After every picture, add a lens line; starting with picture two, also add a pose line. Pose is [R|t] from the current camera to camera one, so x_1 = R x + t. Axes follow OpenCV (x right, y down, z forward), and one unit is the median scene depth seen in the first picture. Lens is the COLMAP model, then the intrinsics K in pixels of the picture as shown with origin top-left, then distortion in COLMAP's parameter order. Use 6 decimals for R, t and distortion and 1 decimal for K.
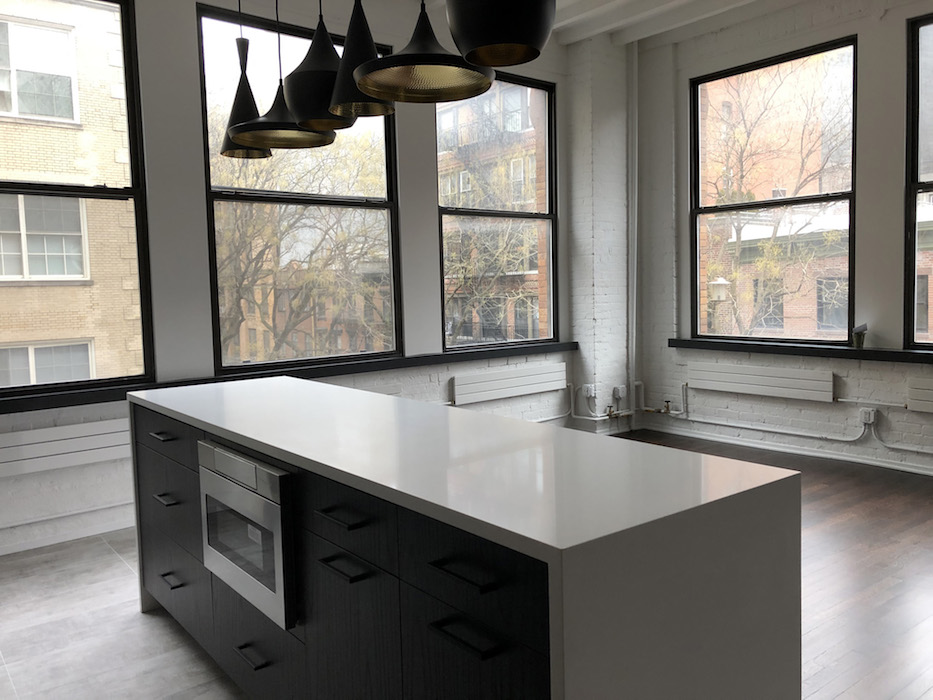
lens RADIAL K [[760.1, 0, 466.5], [0, 760.1, 348.4], [0, 0, 1]] dist [0.043609, -0.049759]
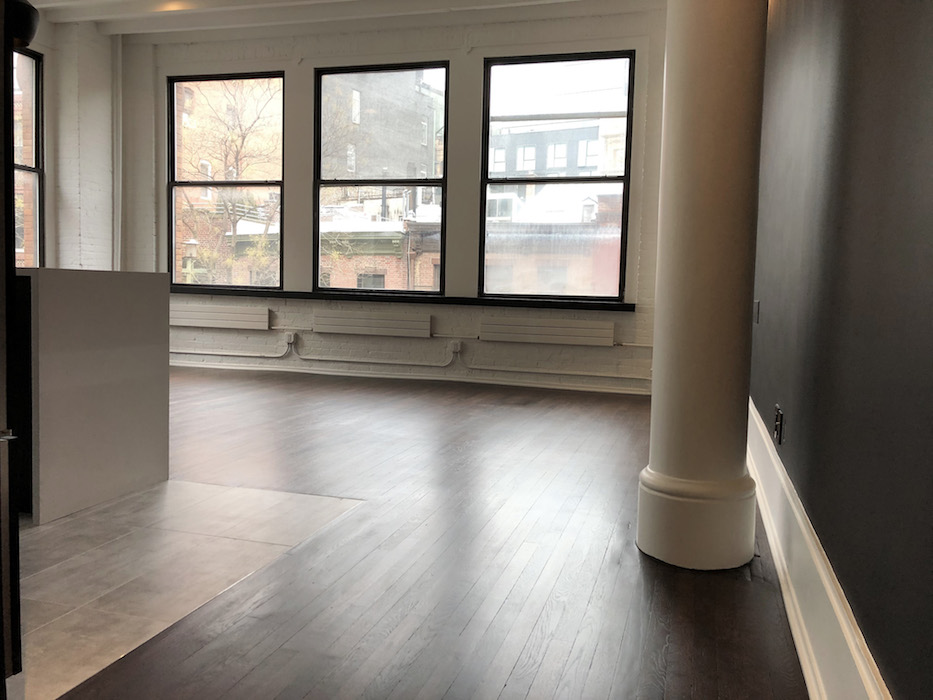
lens RADIAL K [[760.1, 0, 469.2], [0, 760.1, 344.7], [0, 0, 1]] dist [0.043609, -0.049759]
pose [[0.812657, 0.009419, 0.582667, -0.028713], [-0.004460, 0.999941, -0.009944, 0.091924], [-0.582726, 0.005482, 0.812650, -0.288303]]
